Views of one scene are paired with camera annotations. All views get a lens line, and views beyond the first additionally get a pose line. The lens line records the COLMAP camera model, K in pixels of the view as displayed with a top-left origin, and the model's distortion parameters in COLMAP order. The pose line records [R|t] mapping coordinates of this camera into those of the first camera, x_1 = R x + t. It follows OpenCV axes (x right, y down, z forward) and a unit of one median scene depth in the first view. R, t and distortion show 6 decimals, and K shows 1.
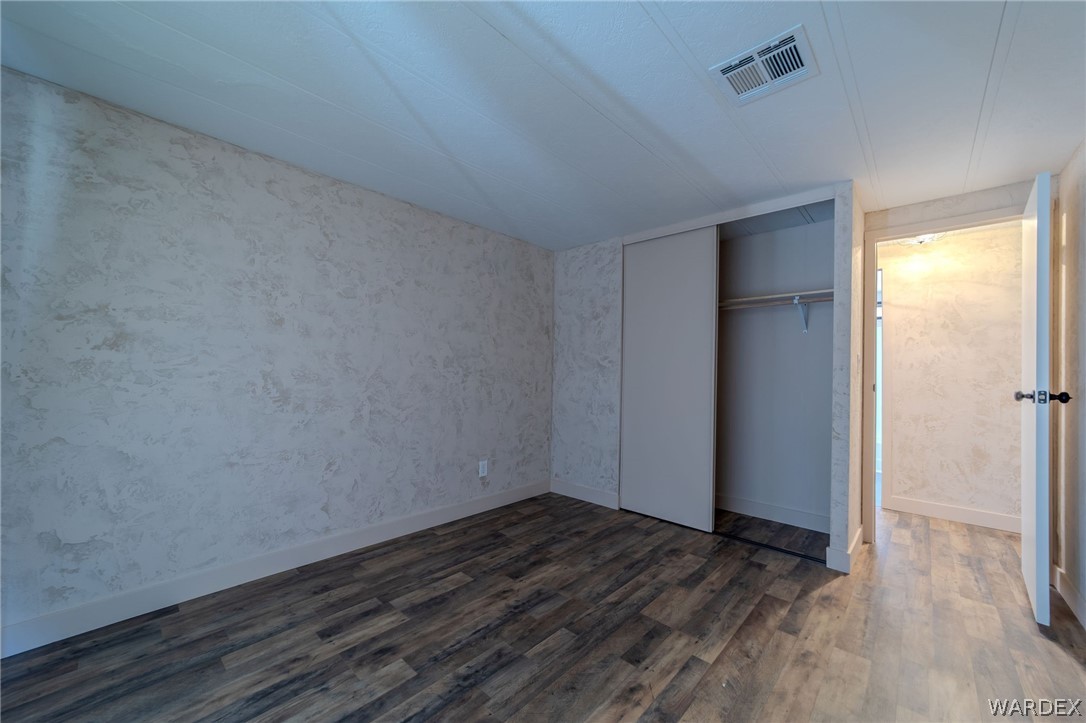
lens RADIAL K [[414.5, 0, 551.0], [0, 414.5, 362.9], [0, 0, 1]] dist [-0.018432, 0.007818]
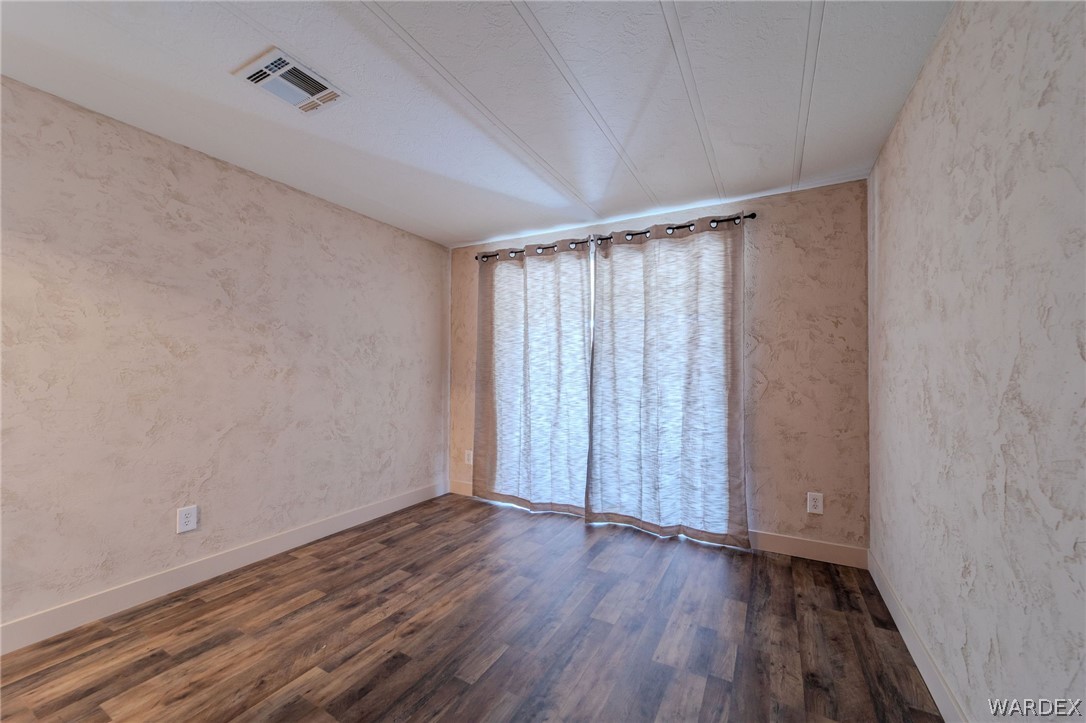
lens RADIAL K [[414.5, 0, 549.9], [0, 414.5, 361.8], [0, 0, 1]] dist [-0.018432, 0.007818]
pose [[-0.969988, -0.027322, -0.241614, 0.073039], [-0.016353, 0.998747, -0.047291, 0.031805], [0.242603, -0.041921, -0.969219, 1.436247]]
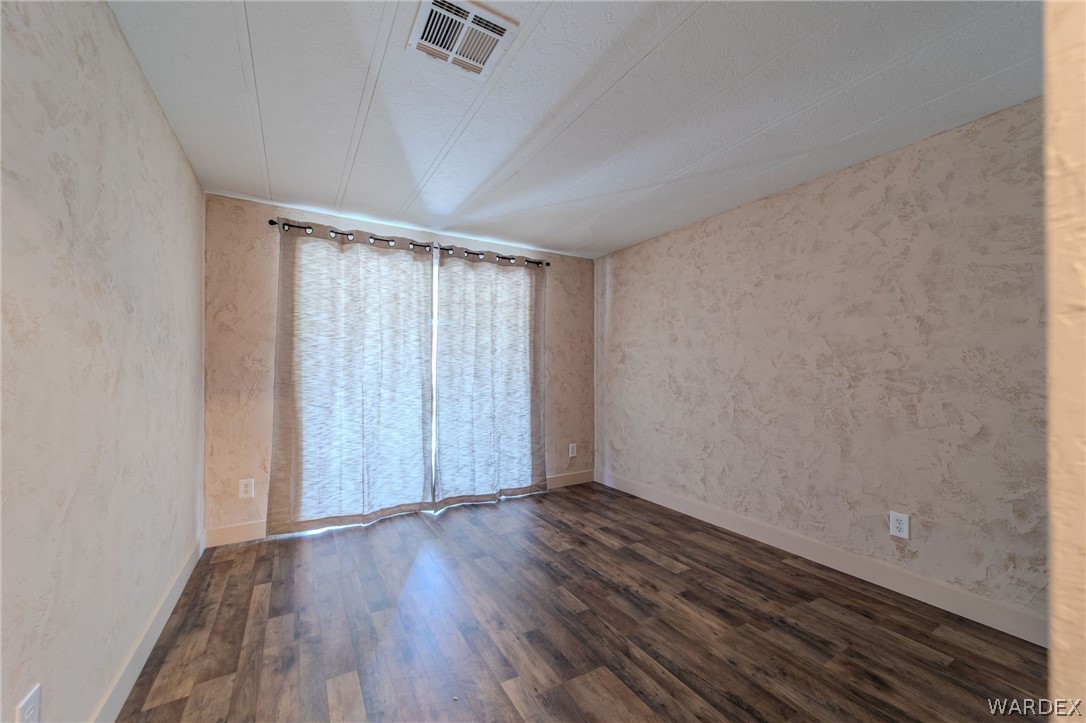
lens RADIAL K [[414.5, 0, 538.2], [0, 414.5, 362.3], [0, 0, 1]] dist [-0.018432, 0.007818]
pose [[-0.294840, -0.031591, -0.955024, 0.870239], [0.015618, 0.999161, -0.037873, 0.028569], [0.955419, -0.026082, -0.294099, 0.936293]]
